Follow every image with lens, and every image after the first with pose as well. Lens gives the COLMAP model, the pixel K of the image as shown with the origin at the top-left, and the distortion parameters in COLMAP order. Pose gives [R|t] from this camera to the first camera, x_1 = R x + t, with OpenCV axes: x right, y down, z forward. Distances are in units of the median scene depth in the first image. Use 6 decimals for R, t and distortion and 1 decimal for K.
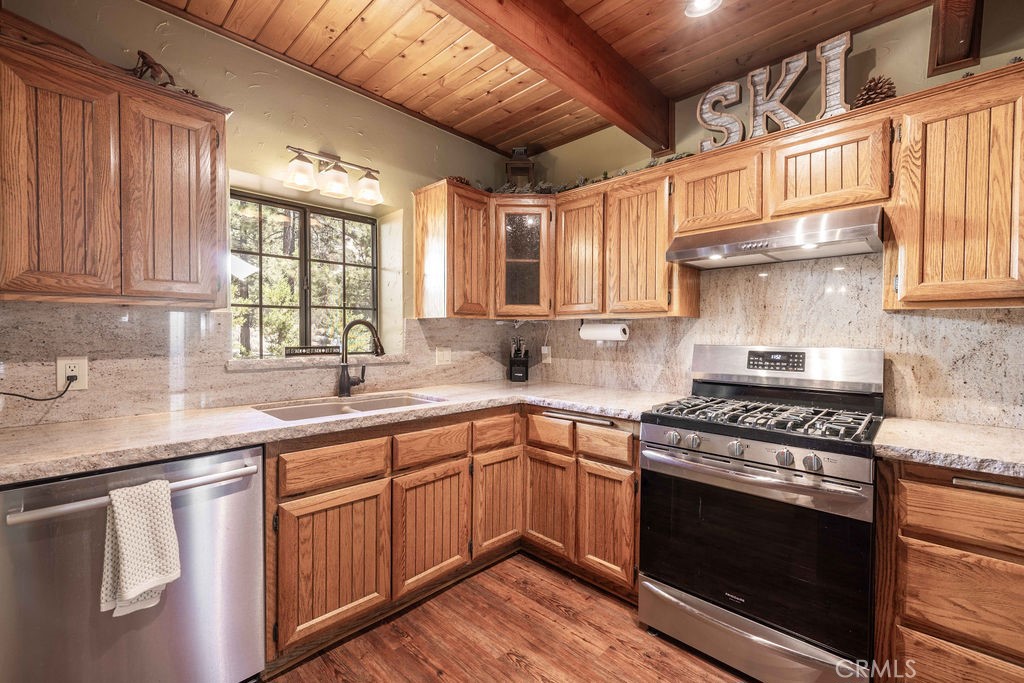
lens RADIAL K [[433.0, 0, 509.0], [0, 433.0, 339.5], [0, 0, 1]] dist [0.002108, 0.001186]
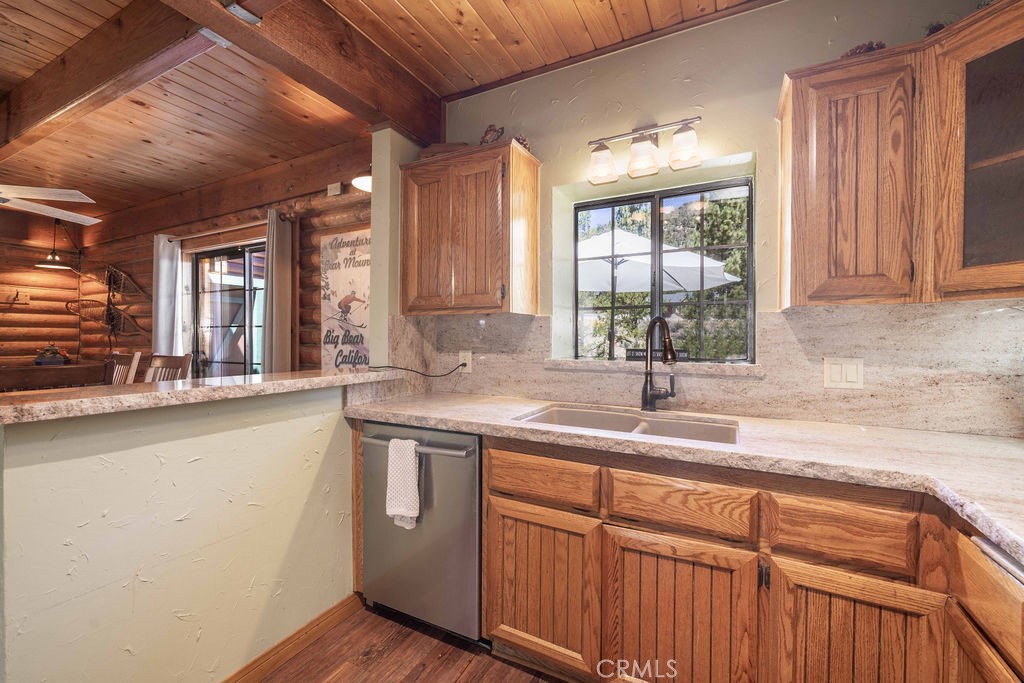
lens RADIAL K [[433.0, 0, 512.0], [0, 433.0, 339.7], [0, 0, 1]] dist [0.002108, 0.001186]
pose [[0.286729, 0.004118, -0.958003, 0.398809], [-0.013610, 0.999907, 0.000225, -0.000402], [0.957915, 0.012974, 0.286759, 0.598598]]
